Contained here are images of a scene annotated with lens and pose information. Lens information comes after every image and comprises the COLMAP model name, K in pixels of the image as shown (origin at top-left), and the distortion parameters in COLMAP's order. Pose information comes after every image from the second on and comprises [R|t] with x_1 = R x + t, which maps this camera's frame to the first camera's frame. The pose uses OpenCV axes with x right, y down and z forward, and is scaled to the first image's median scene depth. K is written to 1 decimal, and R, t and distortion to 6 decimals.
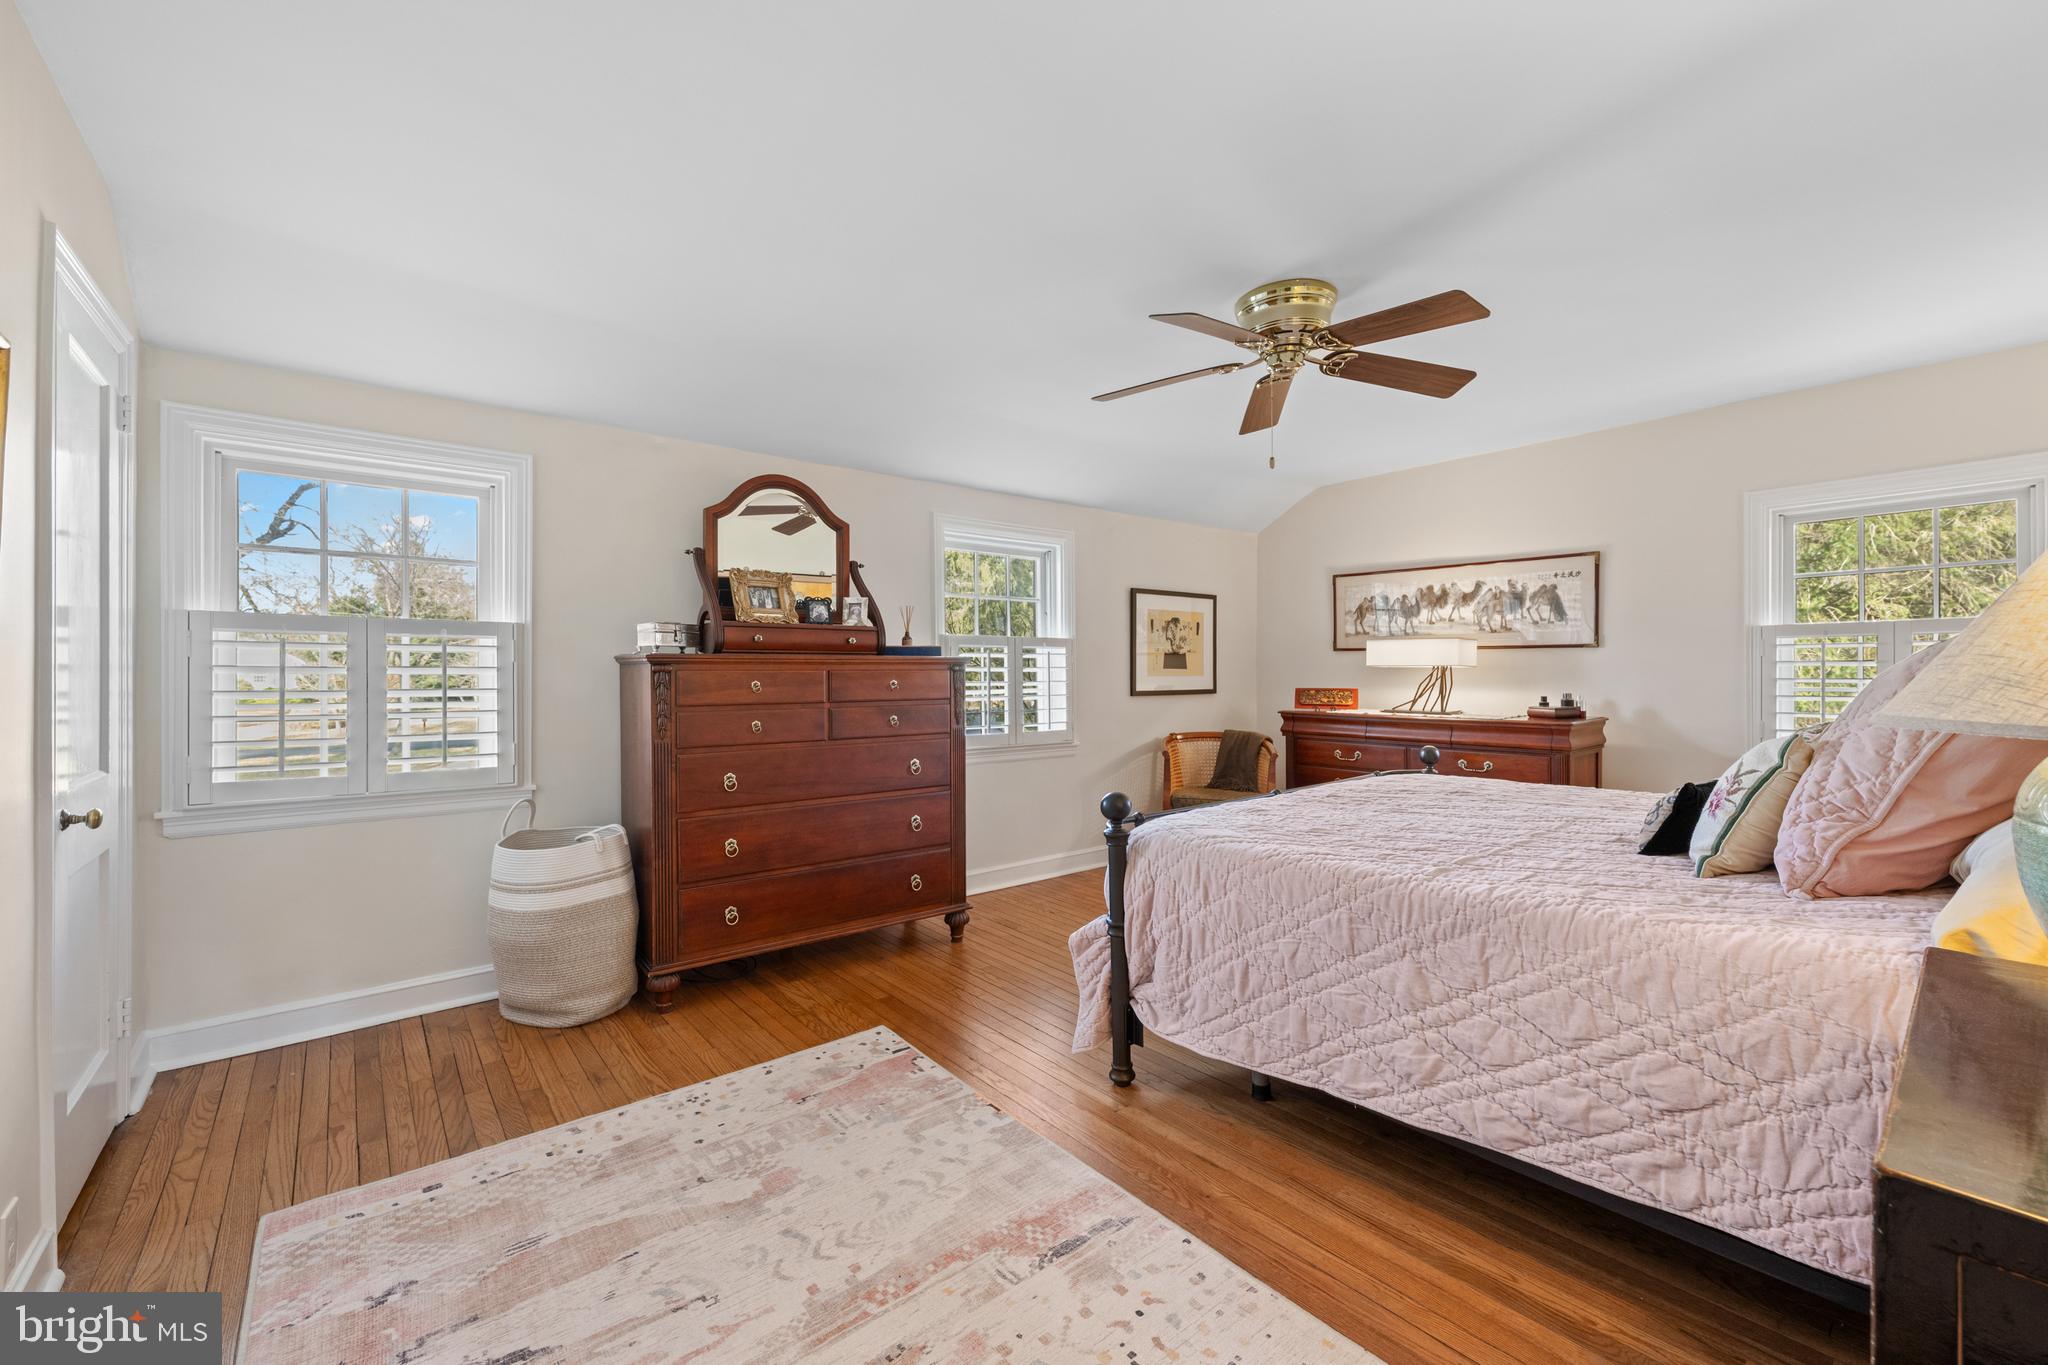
lens RADIAL K [[820.8, 0, 1024.3], [0, 820.8, 683.6], [0, 0, 1]] dist [-0.001009, -0.000202]
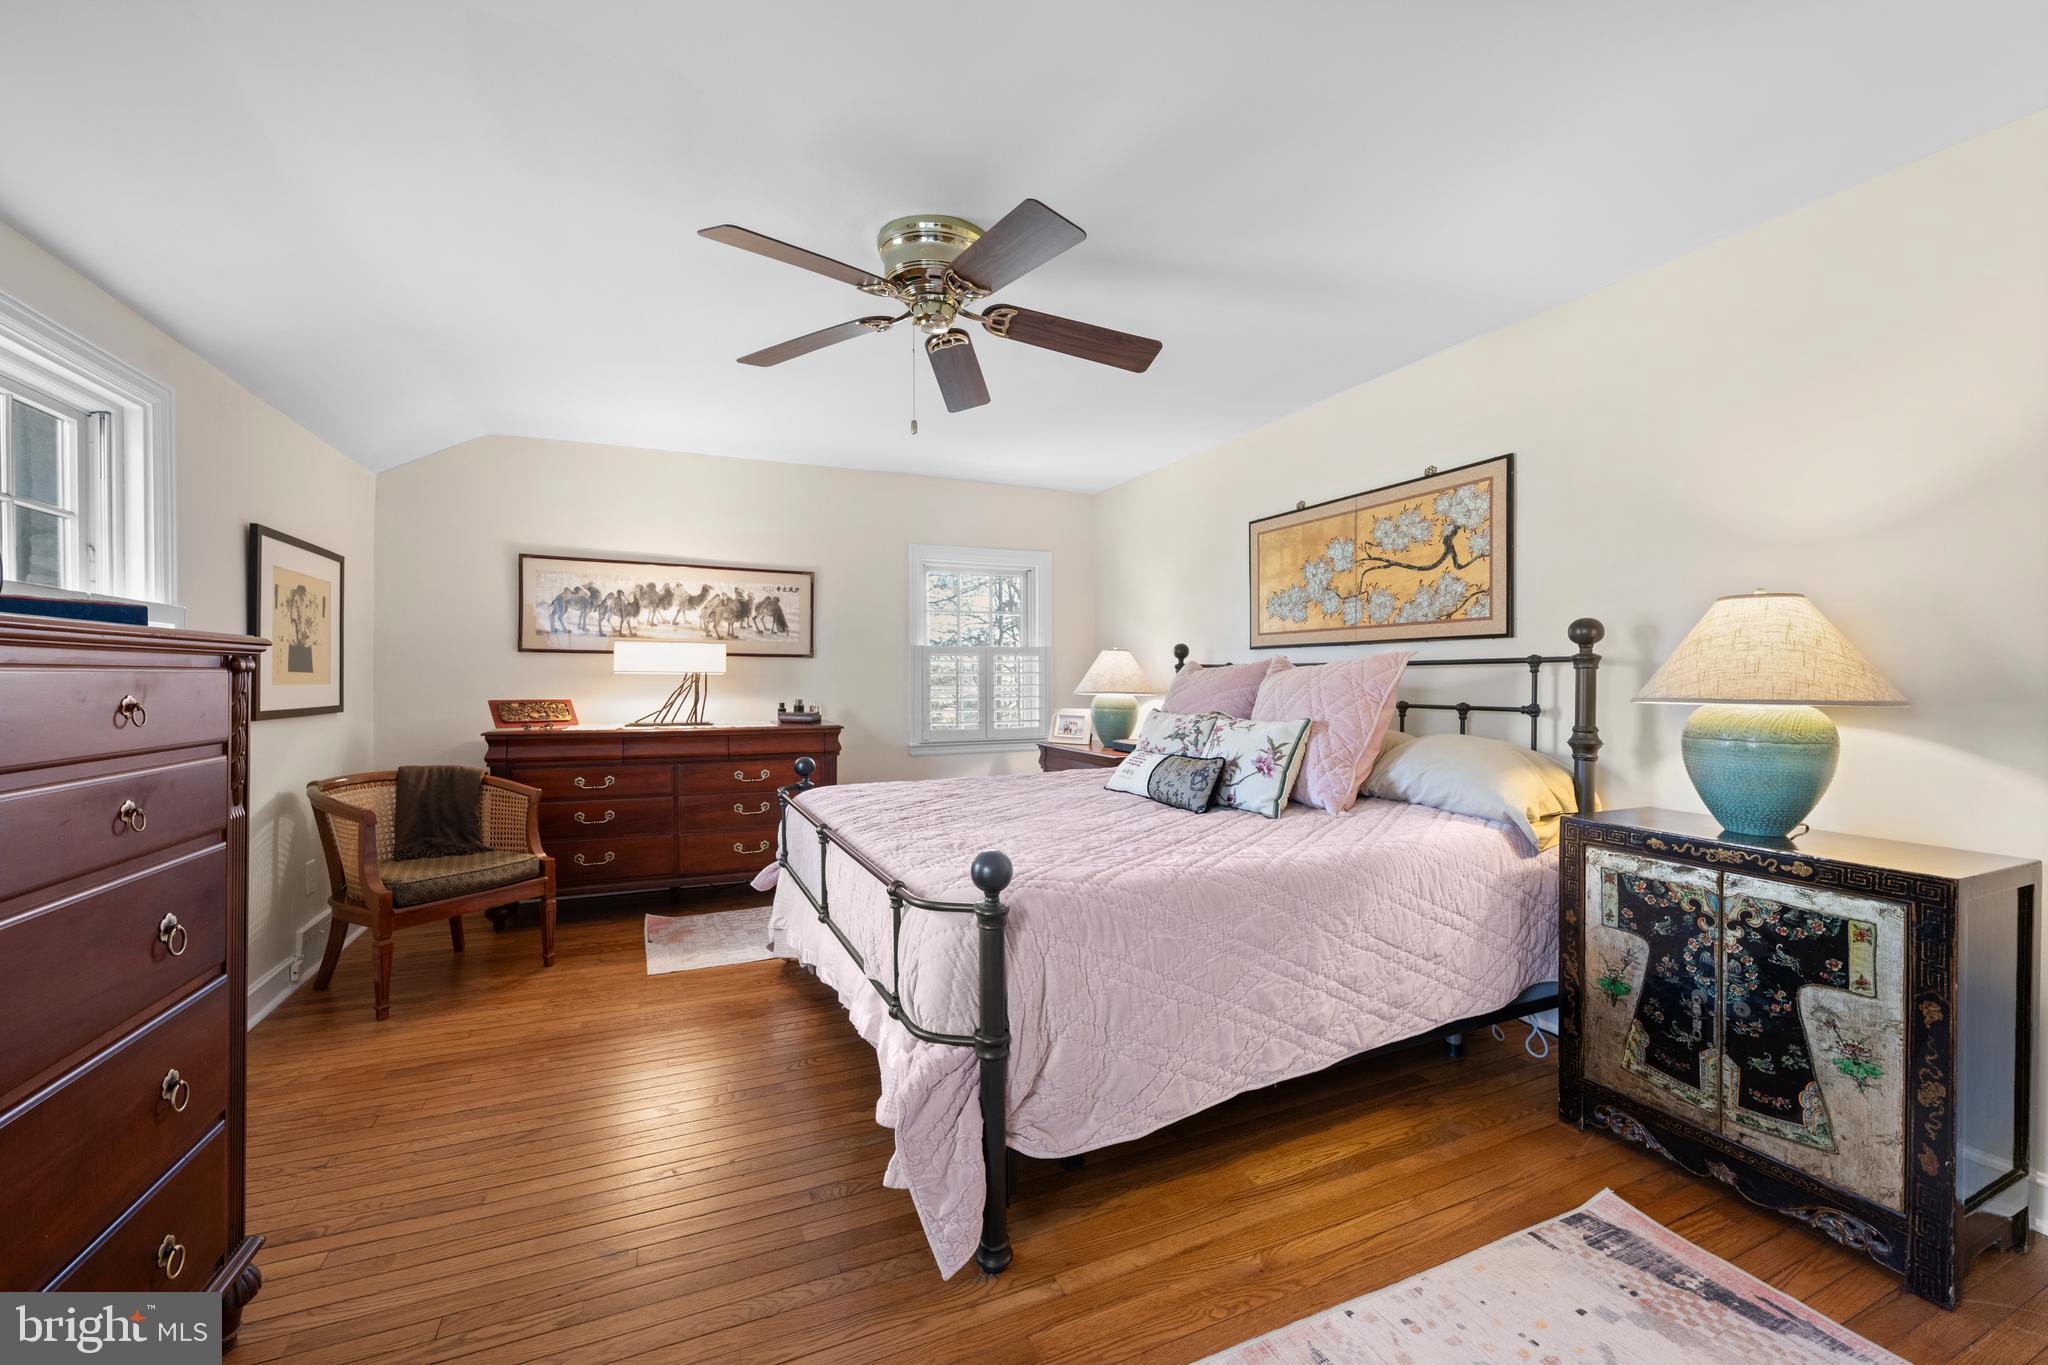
lens RADIAL K [[820.8, 0, 1016.5], [0, 820.8, 677.6], [0, 0, 1]] dist [-0.001009, -0.000202]
pose [[0.274080, 0.007178, 0.961680, -0.277126], [0.010311, 0.999893, -0.010402, -0.002851], [-0.961652, 0.012767, 0.273976, 0.395954]]
